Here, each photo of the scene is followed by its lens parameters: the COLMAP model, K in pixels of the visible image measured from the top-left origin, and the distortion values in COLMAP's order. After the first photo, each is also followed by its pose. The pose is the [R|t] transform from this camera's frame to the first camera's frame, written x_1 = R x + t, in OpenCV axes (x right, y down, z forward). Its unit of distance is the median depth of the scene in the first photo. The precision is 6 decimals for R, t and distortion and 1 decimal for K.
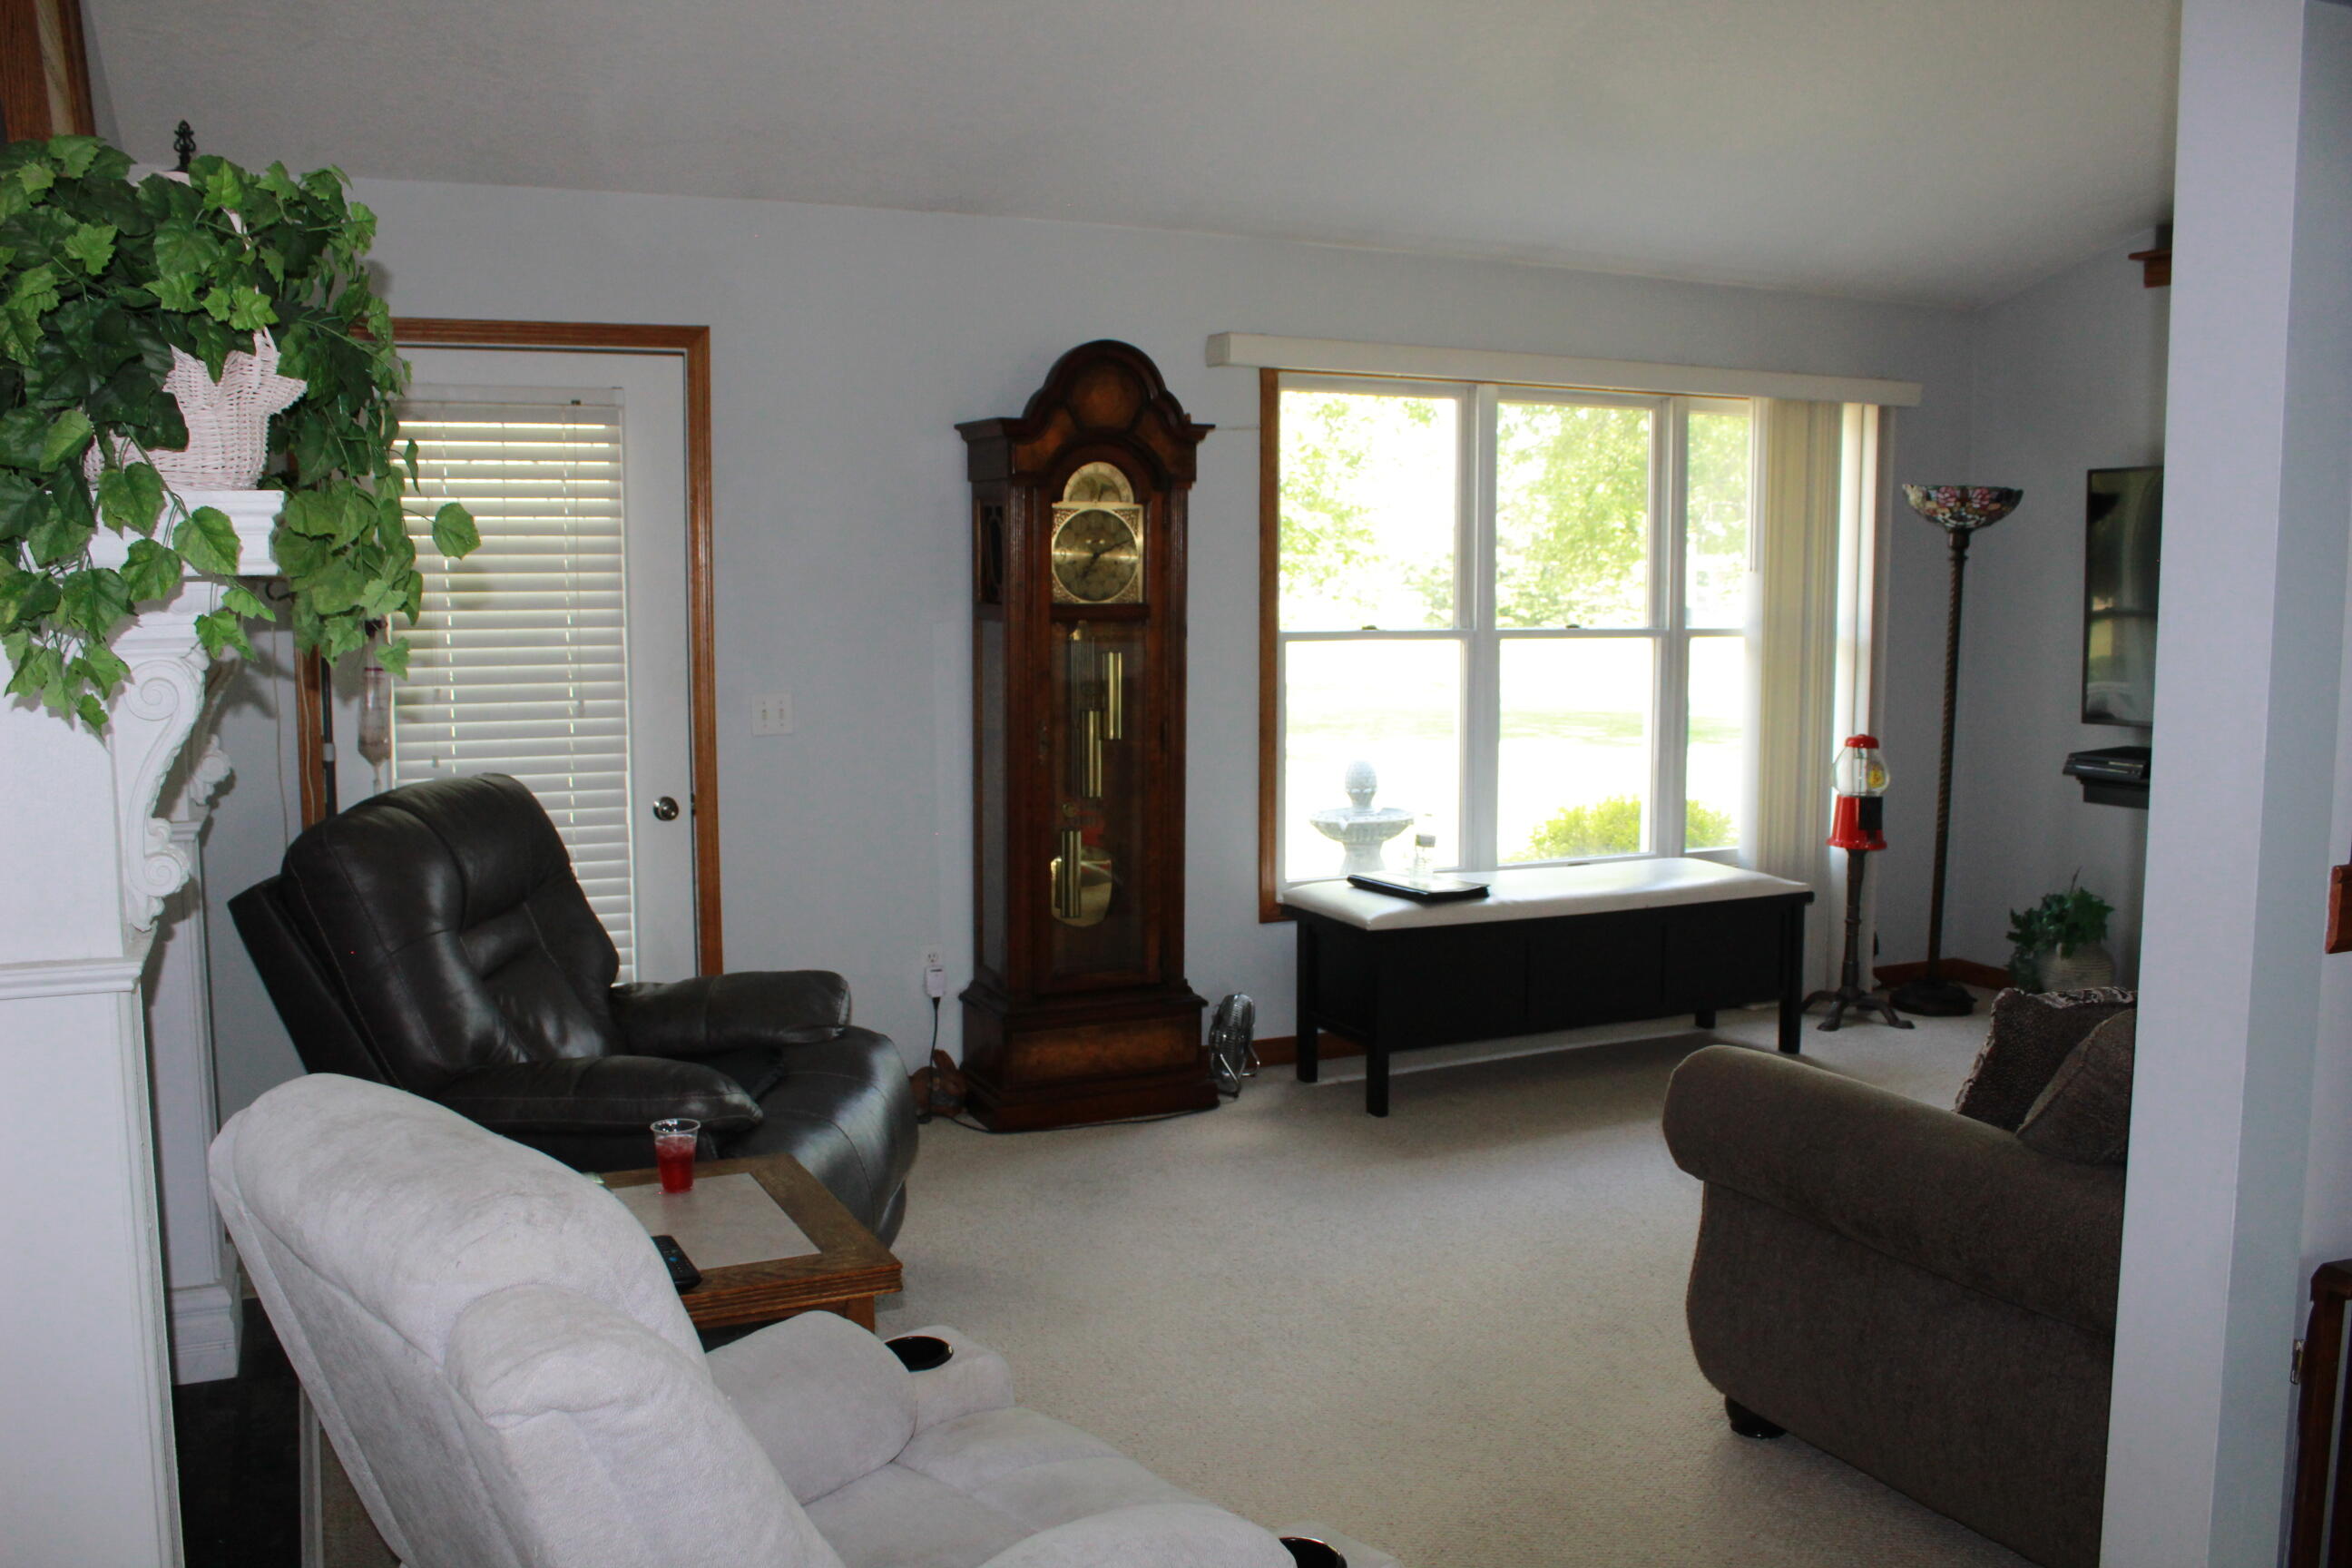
lens RADIAL K [[1947.4, 0, 1172.3], [0, 1947.4, 791.2], [0, 0, 1]] dist [-0.161849, 0.132756]
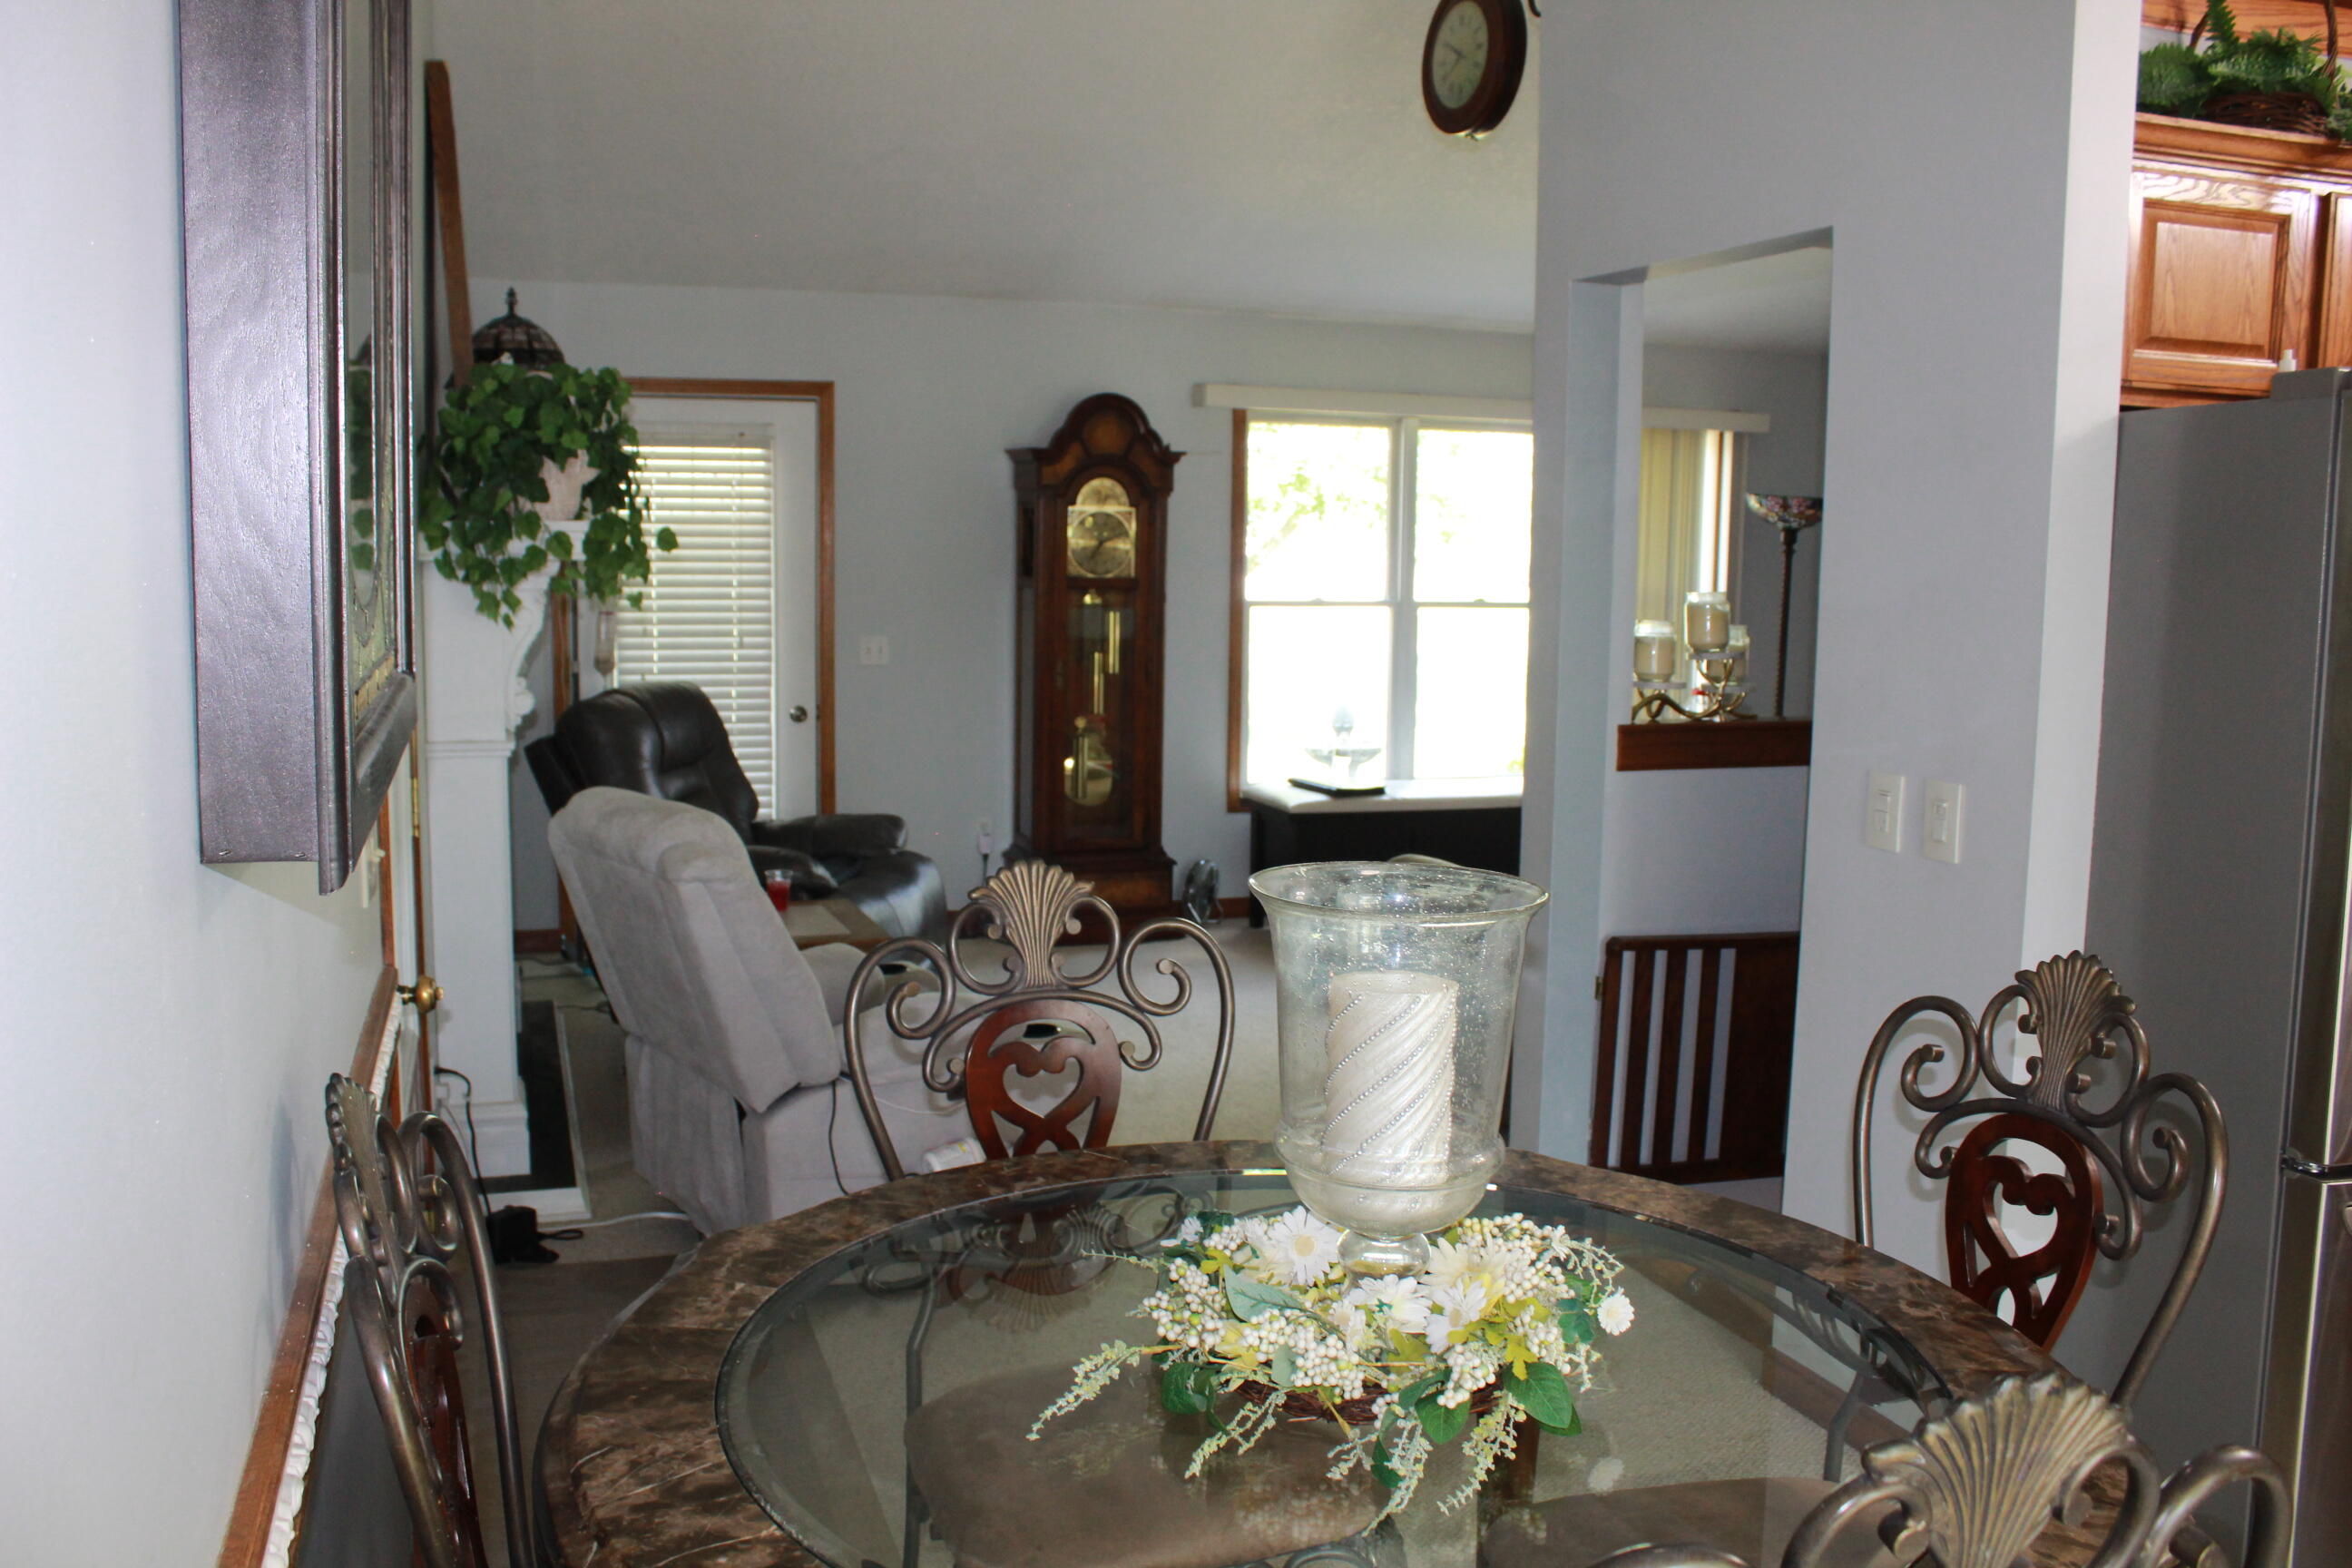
lens RADIAL K [[1947.4, 0, 1162.8], [0, 1947.4, 788.4], [0, 0, 1]] dist [-0.161849, 0.132756]
pose [[0.995077, 0.025305, -0.095817, 0.154943], [-0.024065, 0.999611, 0.014074, 0.038831], [0.096135, -0.011699, 0.995300, -0.435063]]
